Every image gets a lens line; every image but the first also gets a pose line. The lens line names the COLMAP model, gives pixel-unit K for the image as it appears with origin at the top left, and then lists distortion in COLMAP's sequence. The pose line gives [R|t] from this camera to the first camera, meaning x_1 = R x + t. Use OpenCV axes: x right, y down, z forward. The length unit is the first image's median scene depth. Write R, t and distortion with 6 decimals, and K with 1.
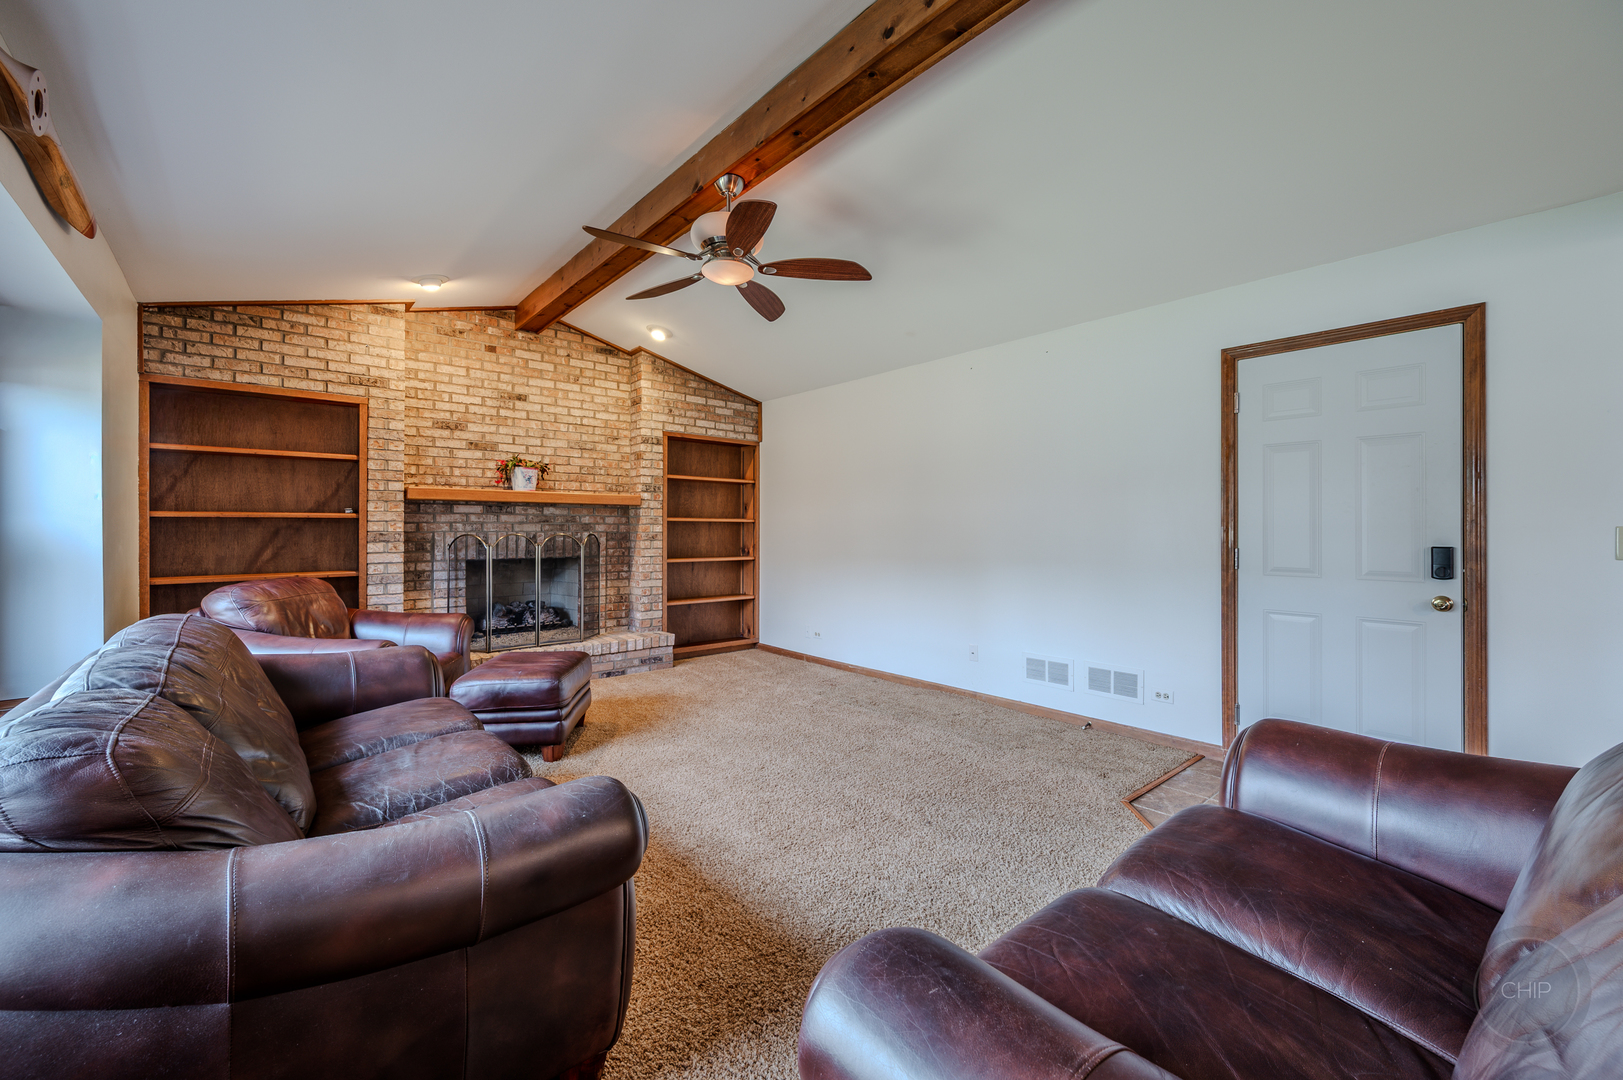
lens RADIAL K [[646.1, 0, 806.7], [0, 646.1, 524.8], [0, 0, 1]] dist [-0.000296, 0.000211]
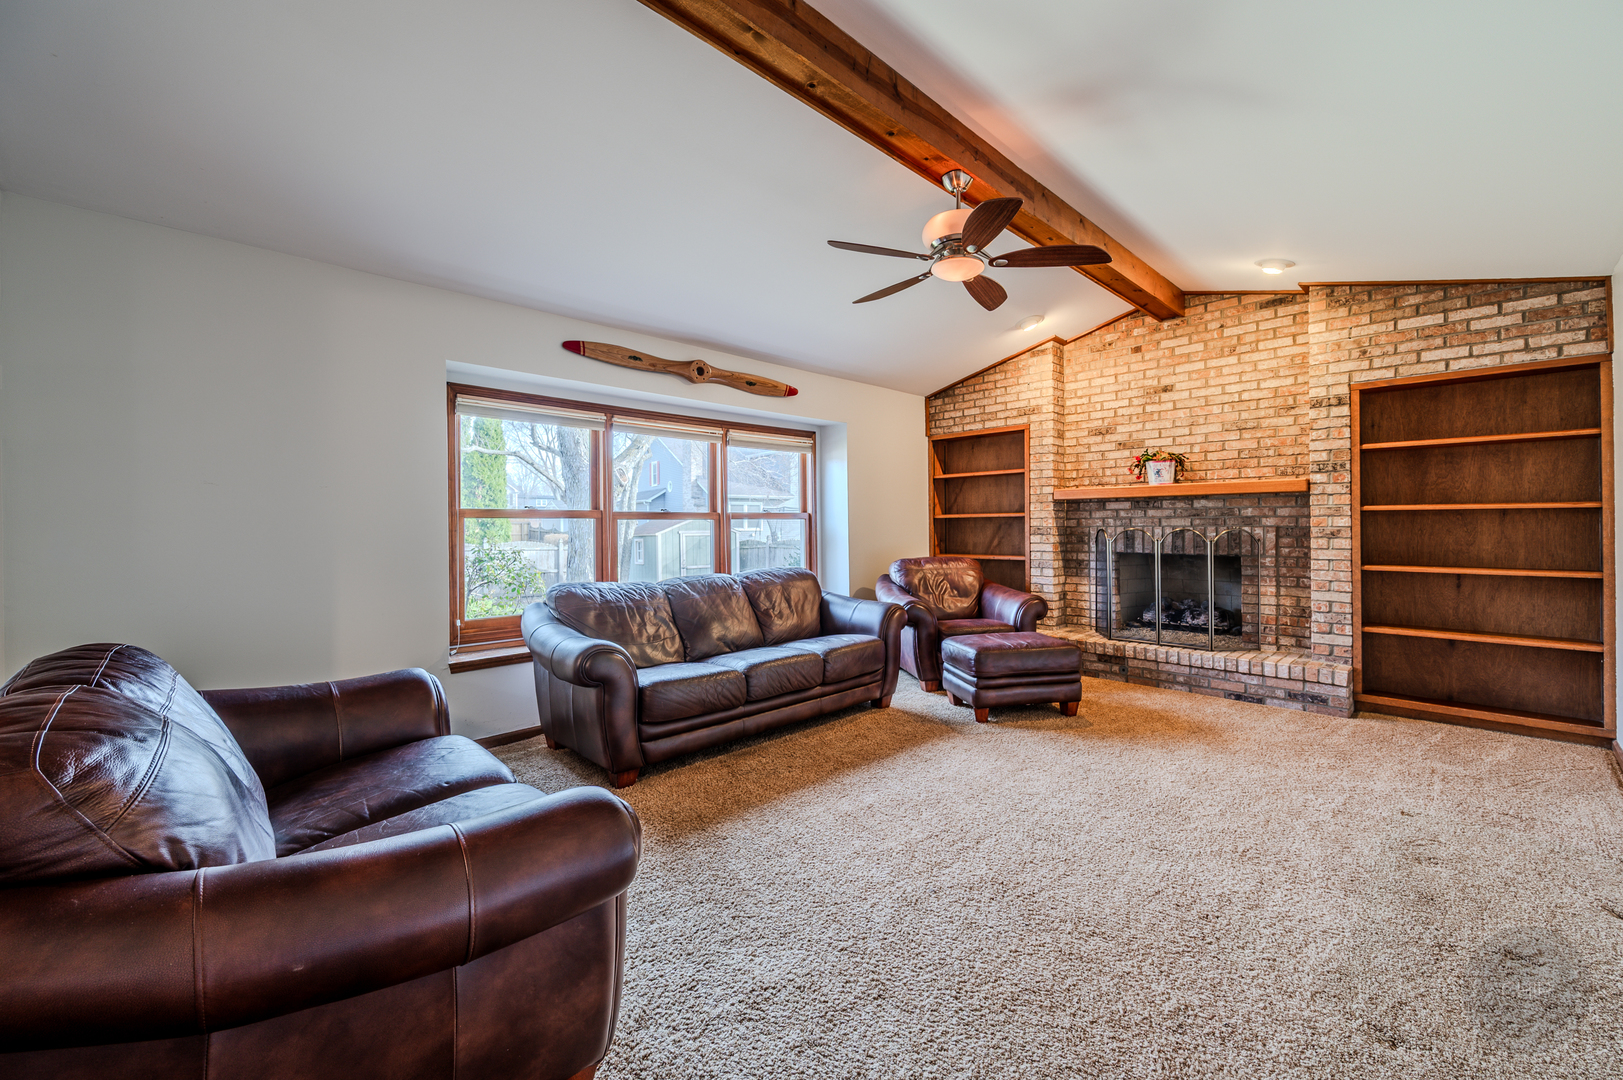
lens RADIAL K [[646.1, 0, 833.2], [0, 646.1, 527.1], [0, 0, 1]] dist [-0.000296, 0.000211]
pose [[0.084308, 0.000955, -0.996439, 0.494259], [0.012125, 0.999925, 0.001984, 0.003895], [0.996366, -0.012250, 0.084290, 0.419060]]
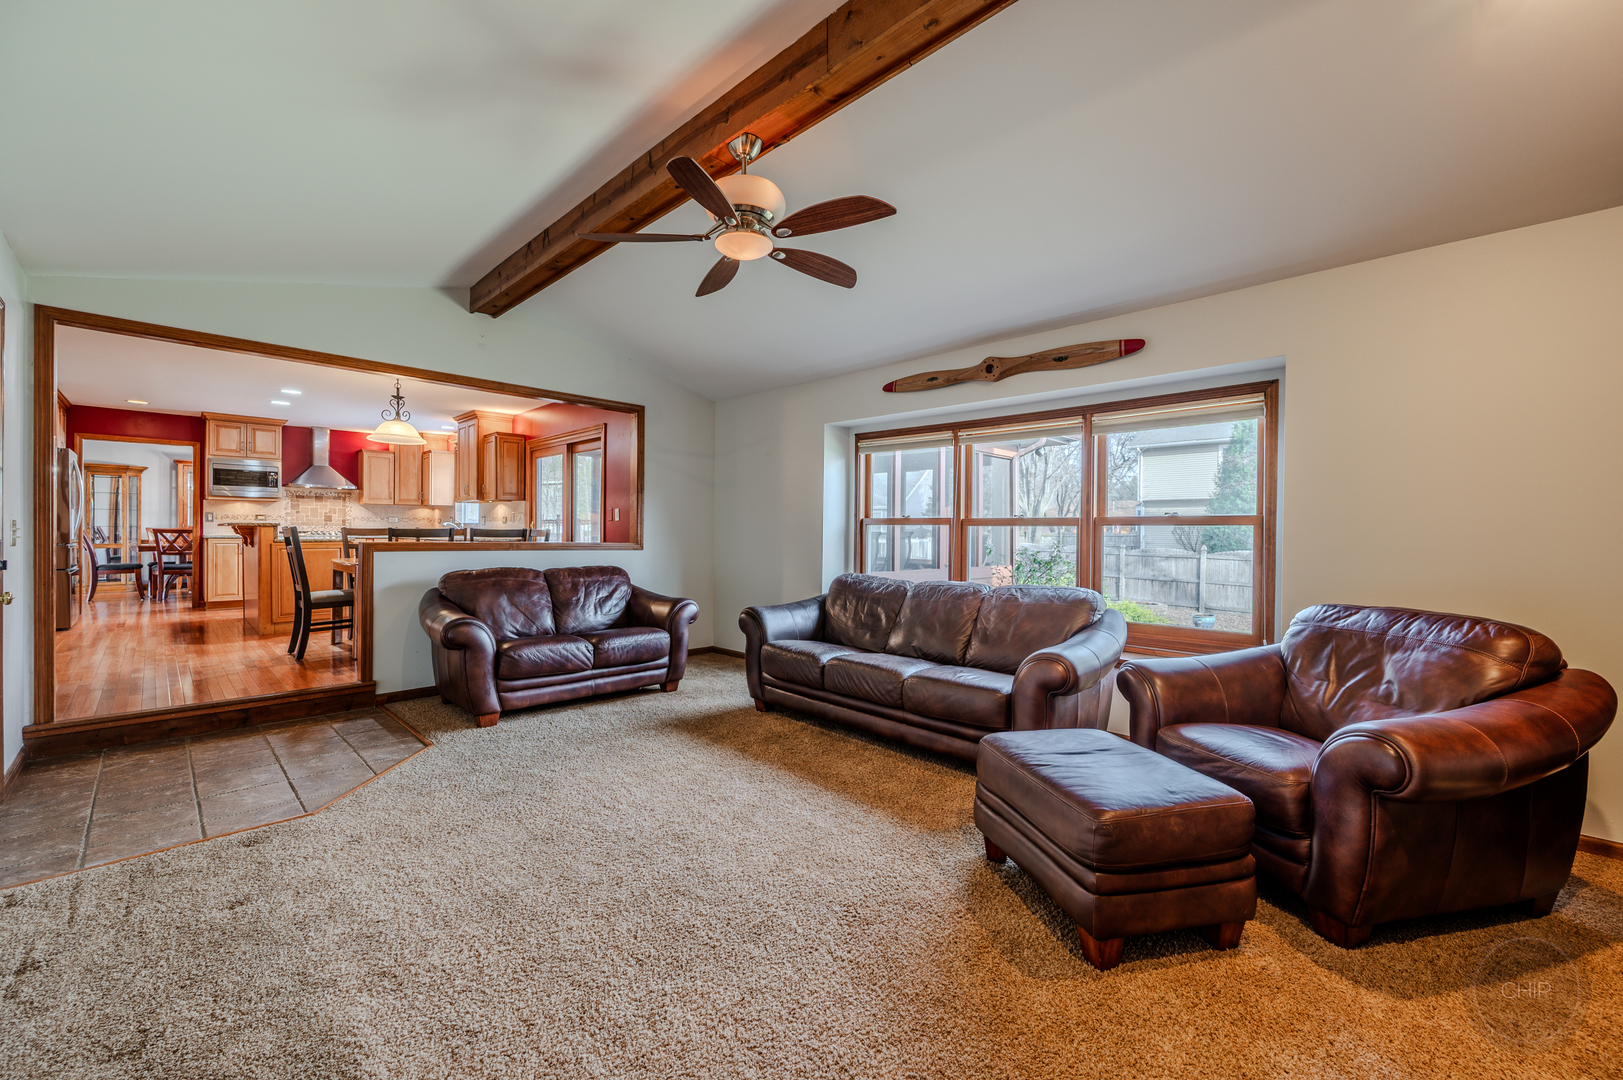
lens RADIAL K [[646.1, 0, 812.2], [0, 646.1, 540.6], [0, 0, 1]] dist [-0.000296, 0.000211]
pose [[-0.996083, -0.009783, -0.087882, -0.068761], [-0.010334, 0.999930, 0.005816, 0.009964], [0.087819, 0.006702, -0.996114, 1.088656]]
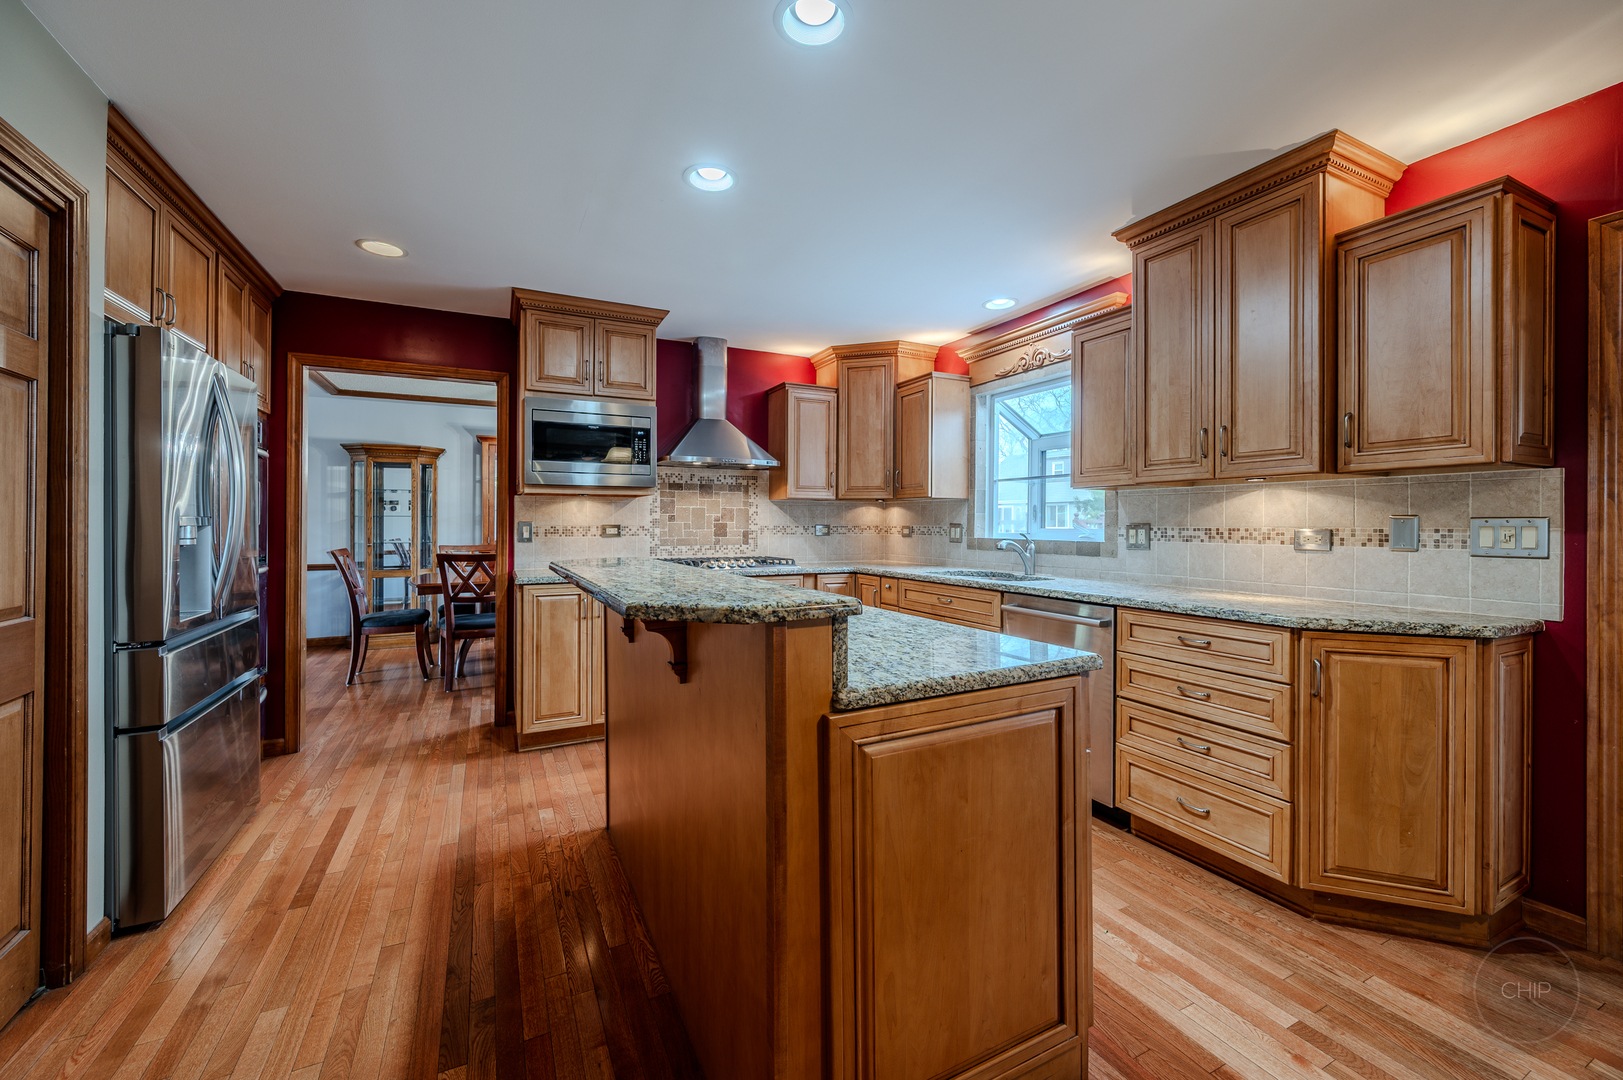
lens RADIAL K [[646.1, 0, 810.2], [0, 646.1, 524.9], [0, 0, 1]] dist [-0.000296, 0.000211]
pose [[-0.971833, -0.002907, 0.235653, 0.778791], [-0.004109, 0.999981, -0.004613, -0.029801], [-0.235635, -0.005451, -0.971826, 0.015681]]
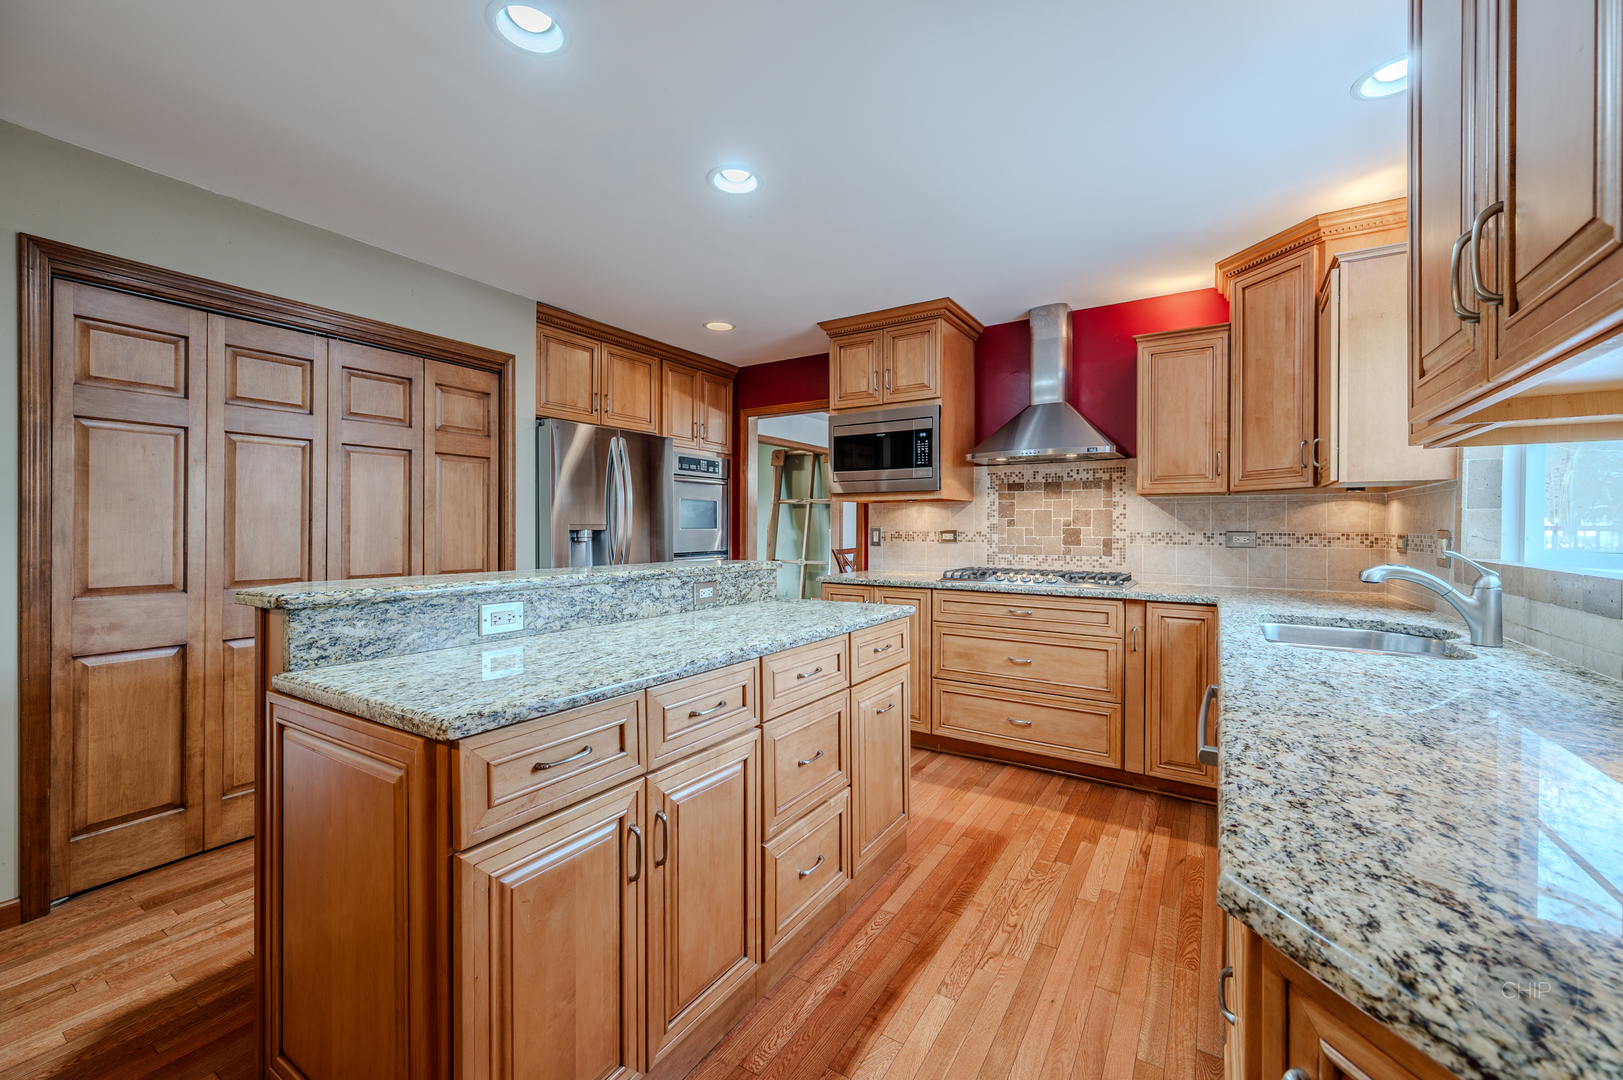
lens RADIAL K [[646.1, 0, 817.4], [0, 646.1, 530.2], [0, 0, 1]] dist [-0.000296, 0.000211]
pose [[-0.305730, -0.006276, 0.952098, 0.515926], [-0.008697, 0.999955, 0.003799, -0.034181], [-0.952079, -0.007119, -0.305771, -0.314438]]
